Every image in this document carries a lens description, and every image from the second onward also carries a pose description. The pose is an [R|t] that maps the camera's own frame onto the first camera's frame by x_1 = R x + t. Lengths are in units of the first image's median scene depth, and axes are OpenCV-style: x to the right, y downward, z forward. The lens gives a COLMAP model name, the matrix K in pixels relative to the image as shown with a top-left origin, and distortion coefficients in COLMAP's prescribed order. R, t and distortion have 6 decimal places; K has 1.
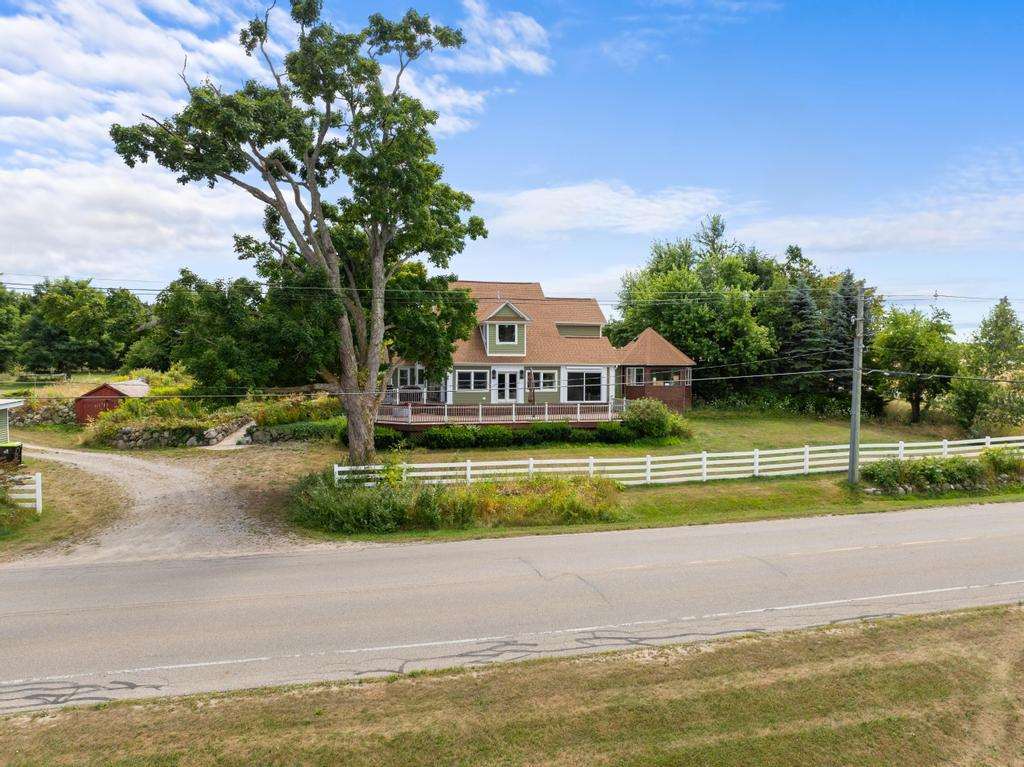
lens RADIAL K [[718.6, 0, 512.0], [0, 718.6, 383.5], [0, 0, 1]] dist [-0.004153, -0.001950]
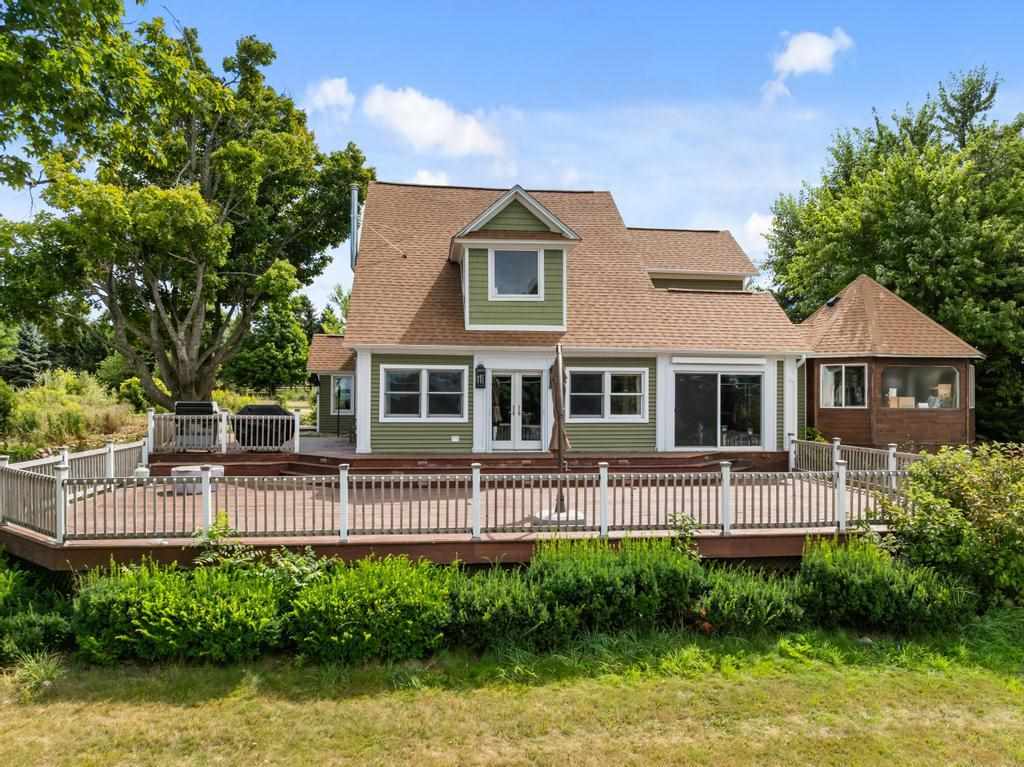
lens RADIAL K [[718.6, 0, 512.0], [0, 718.6, 383.5], [0, 0, 1]] dist [-0.004153, -0.001950]
pose [[0.991434, -0.003045, -0.130573, 0.040955], [-0.002111, 0.999224, -0.039335, 0.005902], [0.130592, 0.039274, 0.990658, 0.608481]]
